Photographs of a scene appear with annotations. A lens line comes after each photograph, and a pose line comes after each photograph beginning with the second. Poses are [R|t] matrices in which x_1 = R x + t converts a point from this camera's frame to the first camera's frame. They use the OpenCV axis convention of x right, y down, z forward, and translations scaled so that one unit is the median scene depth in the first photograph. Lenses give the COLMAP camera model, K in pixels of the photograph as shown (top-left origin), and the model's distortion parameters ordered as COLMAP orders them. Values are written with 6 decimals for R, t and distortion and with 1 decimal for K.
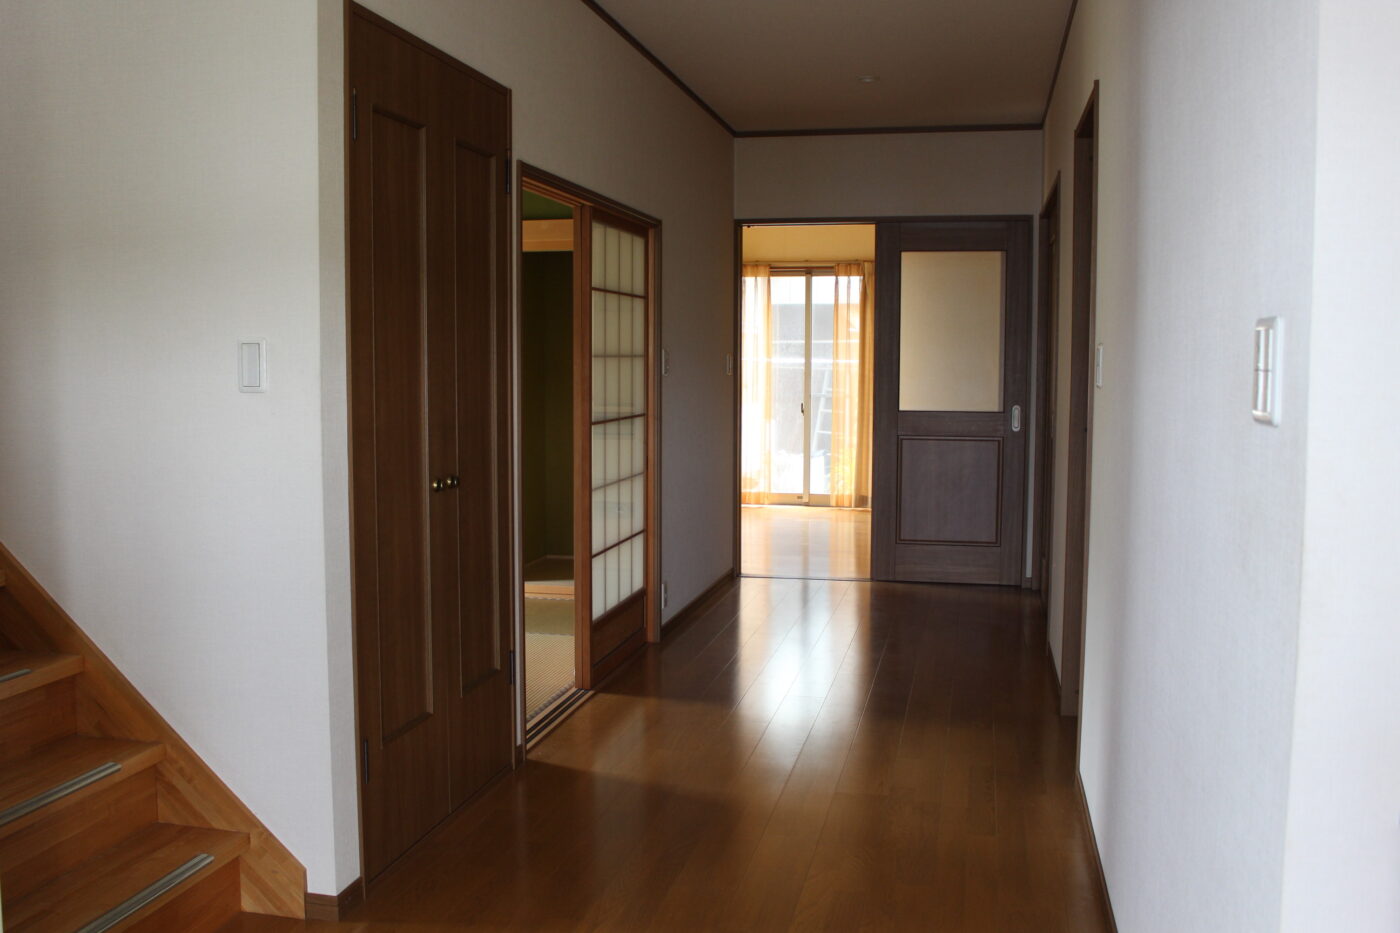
lens RADIAL K [[1200.7, 0, 700.0], [0, 1200.7, 466.5], [0, 0, 1]] dist [-0.134092, 0.003385]
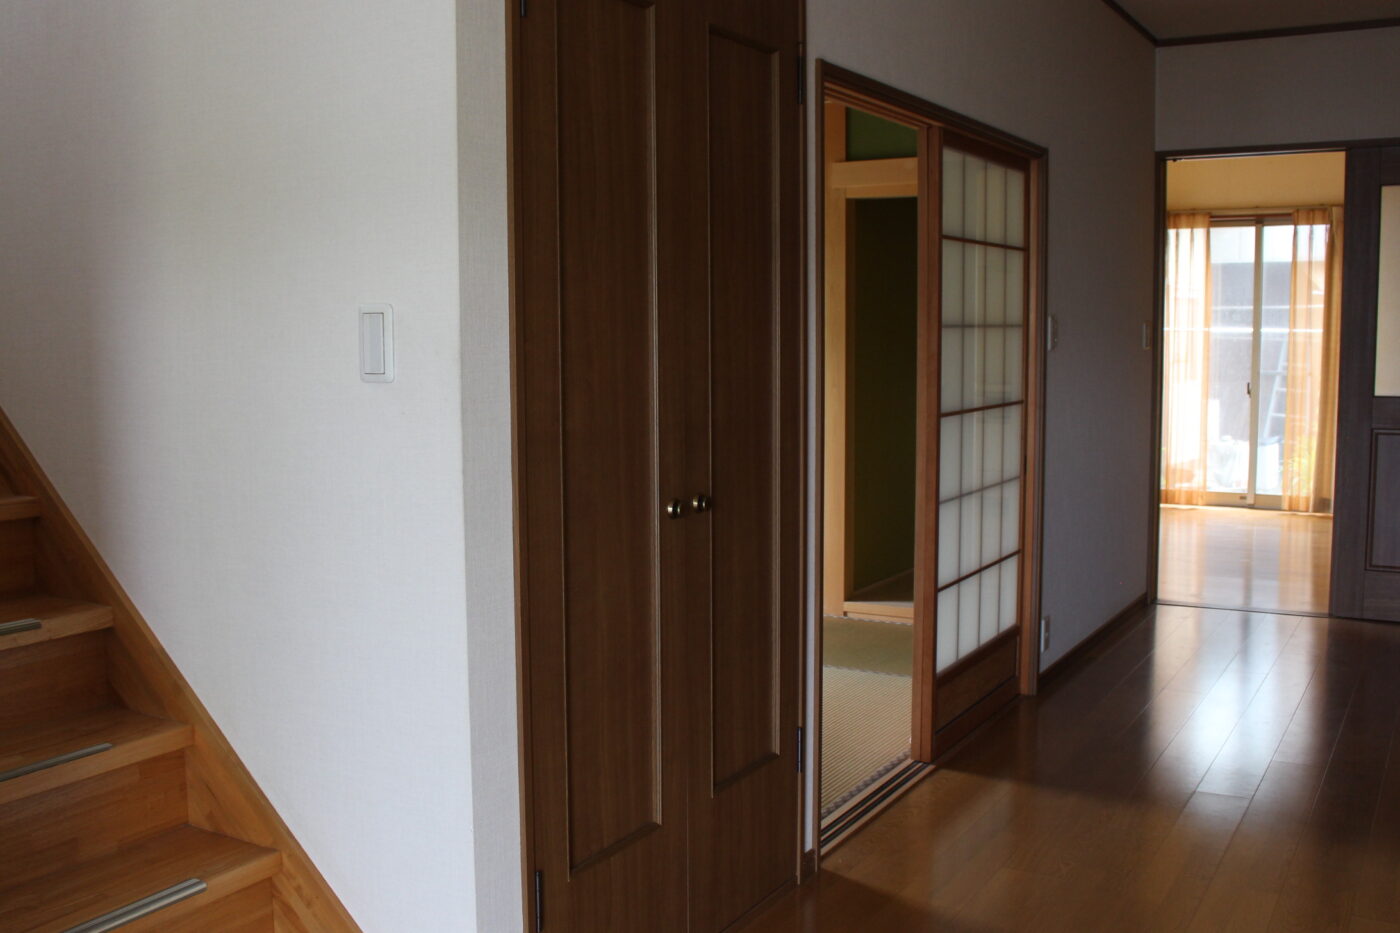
lens RADIAL K [[1349.6, 0, 700.0], [0, 1349.6, 466.5], [0, 0, 1]] dist [-0.161769, 0.149878]
pose [[0.951775, 0.022438, -0.305976, 0.020679], [-0.018415, 0.999702, 0.016026, -0.011636], [0.306245, -0.009619, 0.951904, 0.119859]]
